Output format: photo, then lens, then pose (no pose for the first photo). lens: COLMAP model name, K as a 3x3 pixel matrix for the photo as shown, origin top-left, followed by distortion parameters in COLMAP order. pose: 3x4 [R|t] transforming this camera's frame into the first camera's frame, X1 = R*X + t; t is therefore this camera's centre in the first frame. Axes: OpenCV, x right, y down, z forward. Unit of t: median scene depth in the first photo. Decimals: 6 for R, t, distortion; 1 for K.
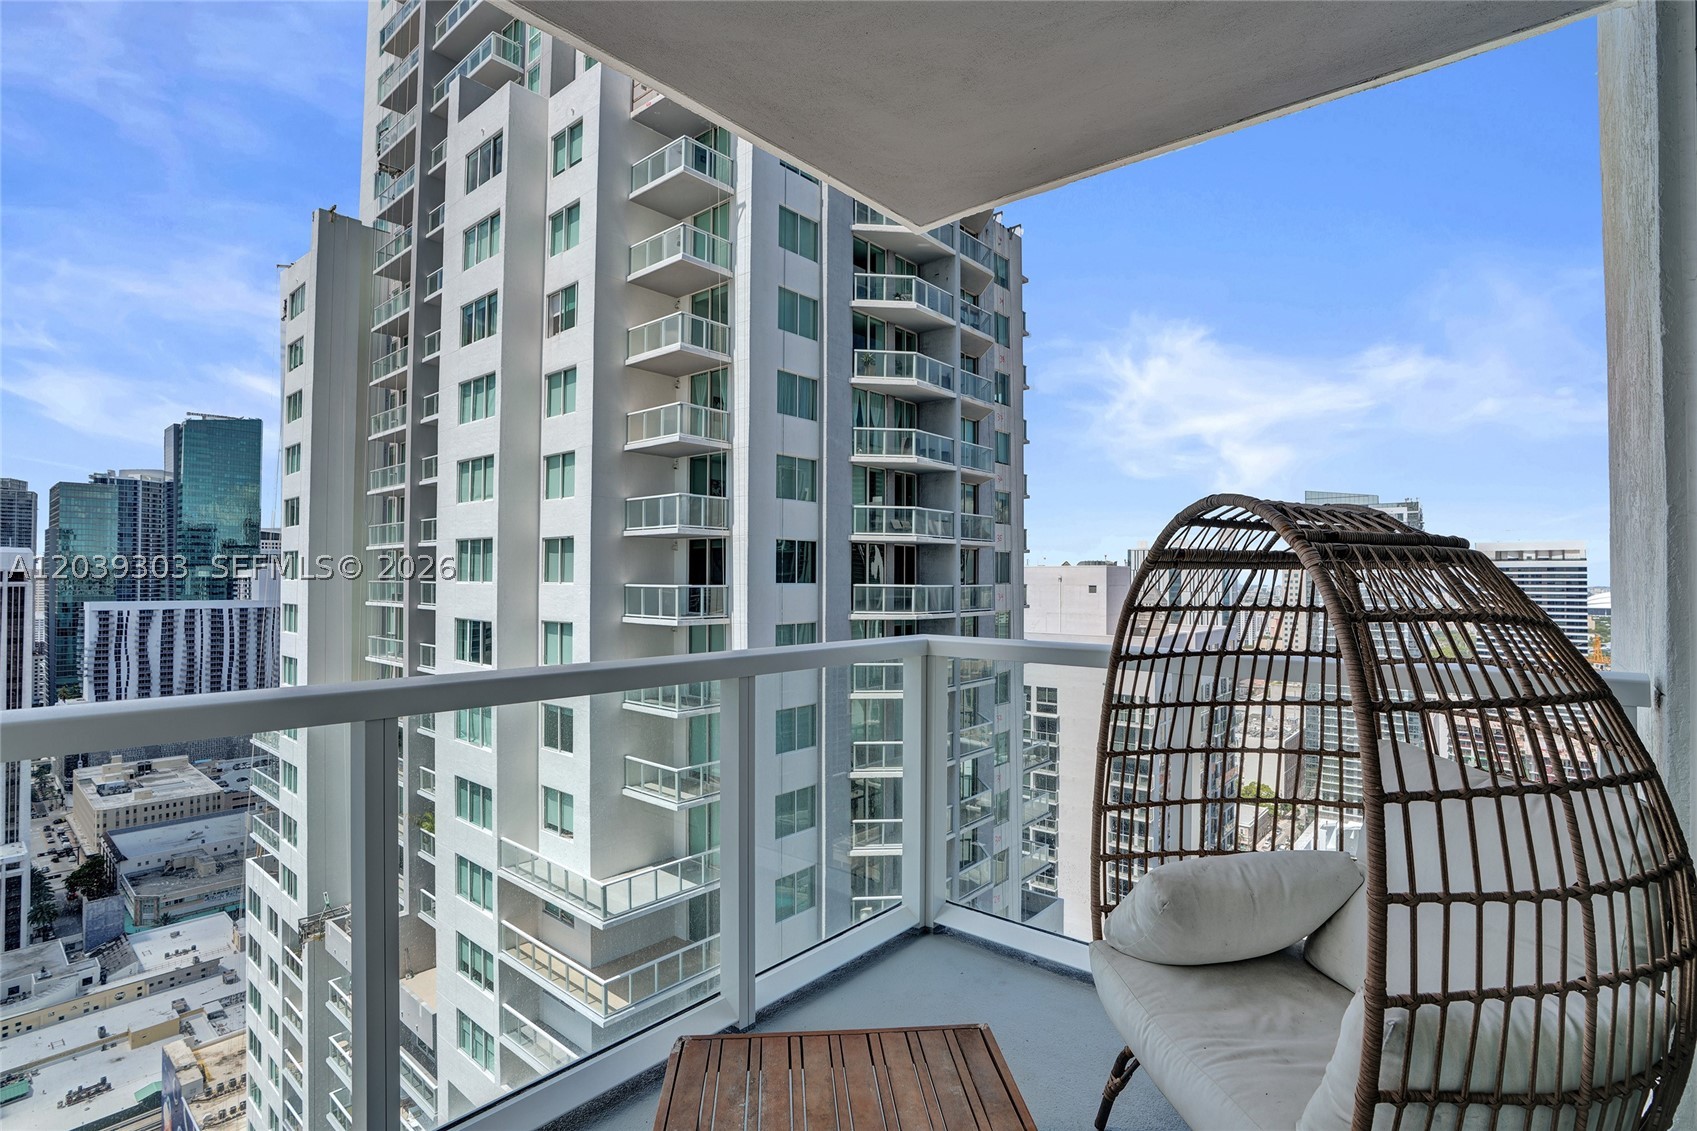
lens RADIAL K [[821.8, 0, 847.2], [0, 821.8, 563.8], [0, 0, 1]] dist [-0.055319, 0.016406]
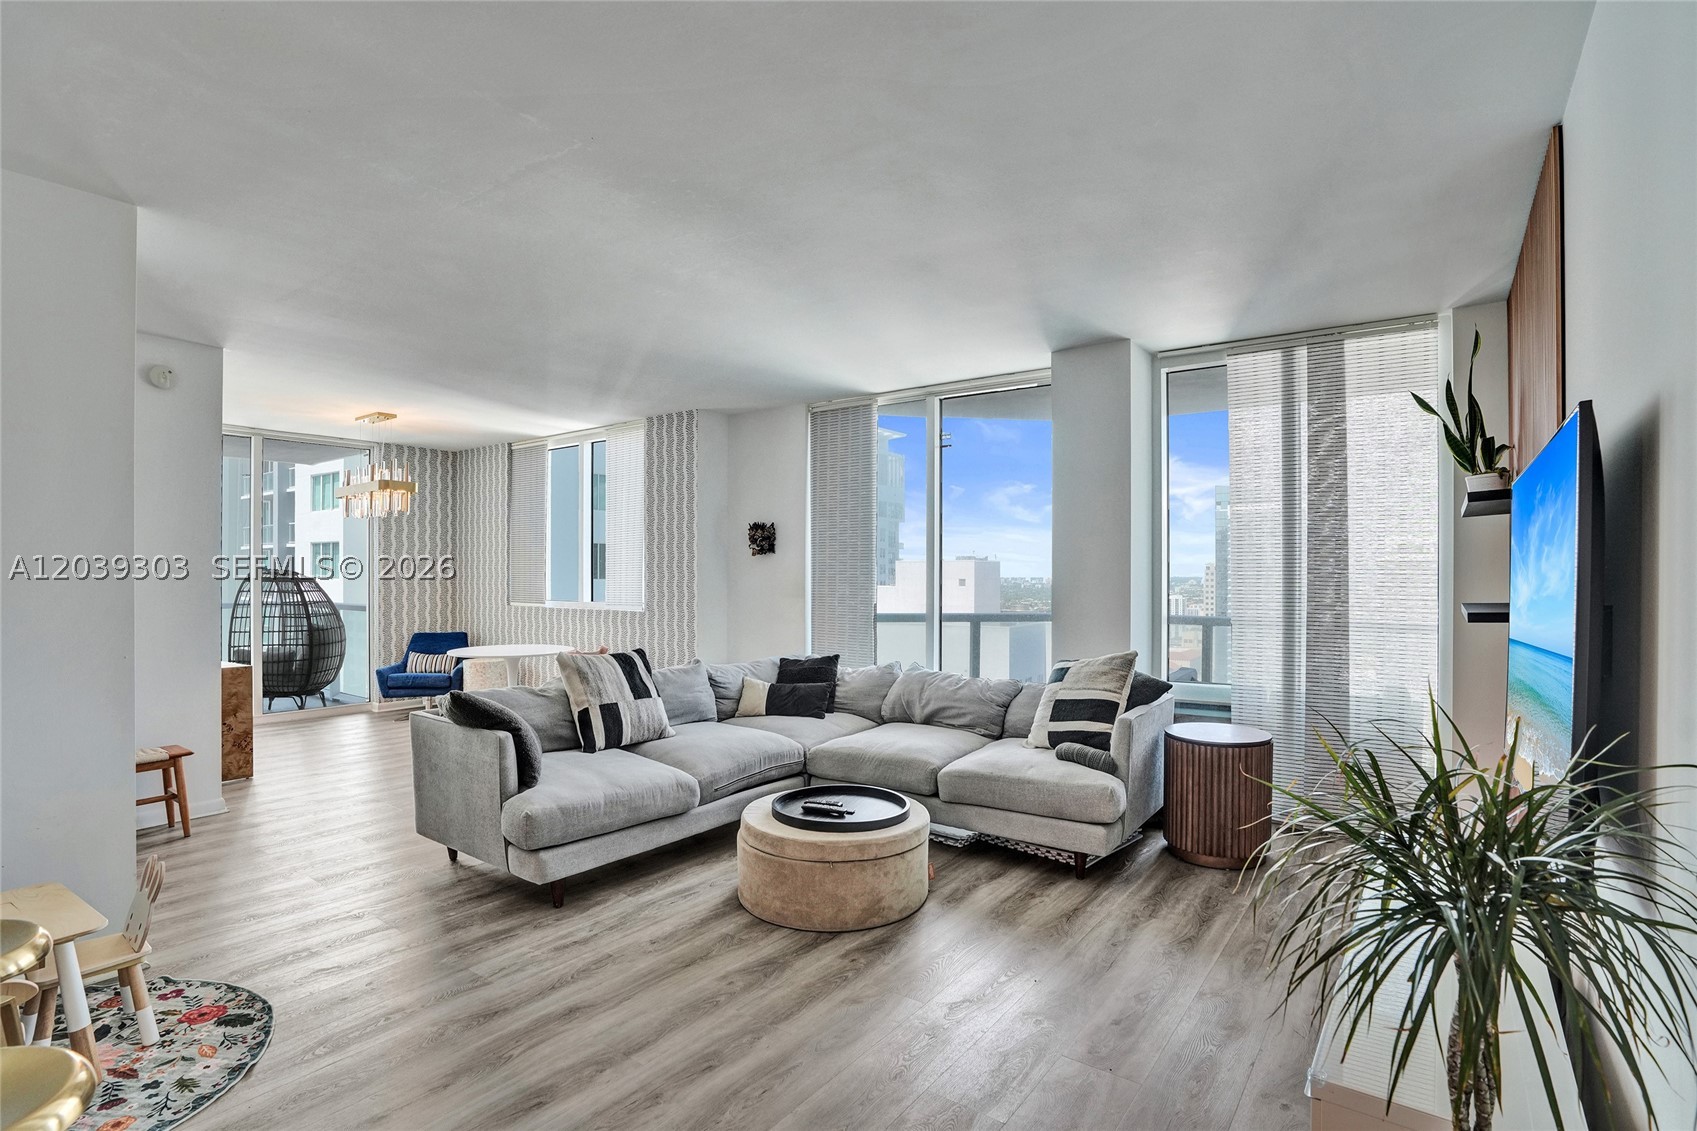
lens RADIAL K [[847.7, 0, 841.5], [0, 847.7, 576.2], [0, 0, 1]] dist [-0.023384, 0.007158]
pose [[0.998297, -0.003904, 0.058207, 0.215425], [0.002533, 0.999718, 0.023597, -0.008583], [-0.058283, -0.023409, 0.998026, -0.255423]]
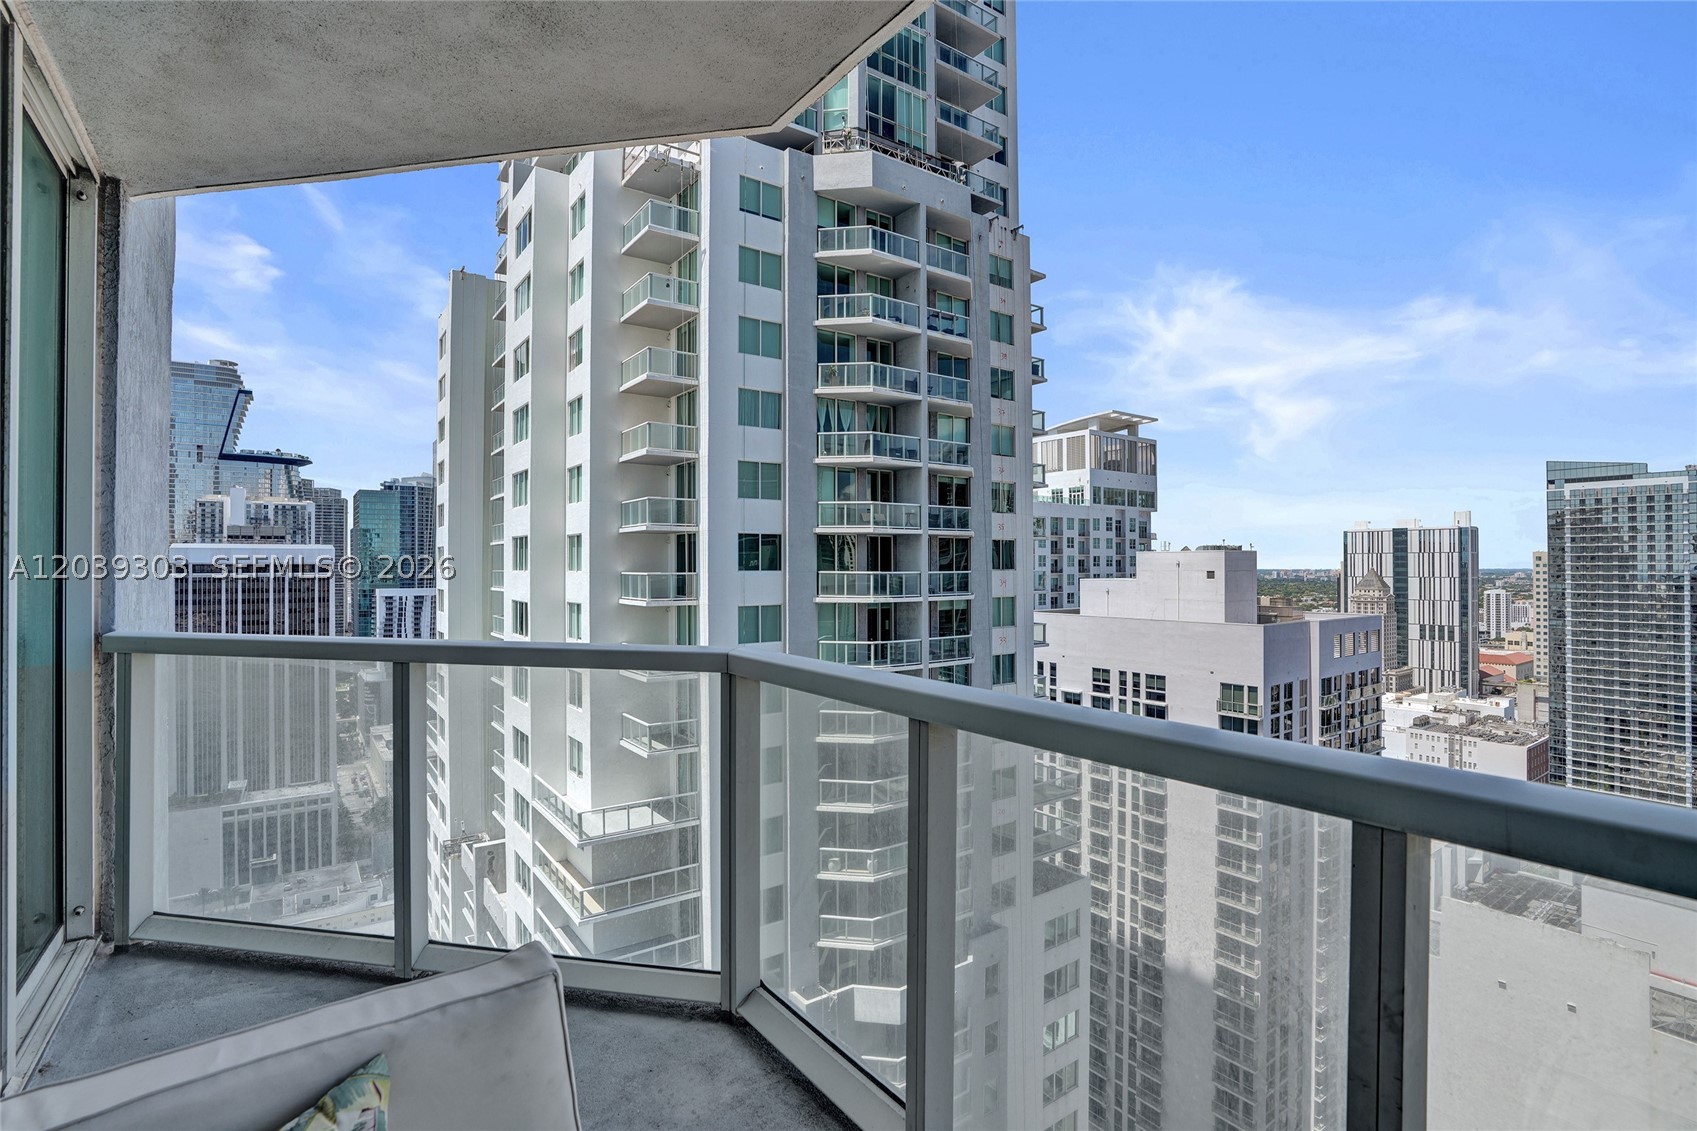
lens RADIAL K [[821.8, 0, 857.6], [0, 821.8, 559.3], [0, 0, 1]] dist [-0.055319, 0.016406]
pose [[0.970312, -0.008906, -0.241692, 0.340963], [0.011396, 0.999895, 0.008904, -0.001158], [0.241588, -0.011394, 0.970312, -0.090060]]
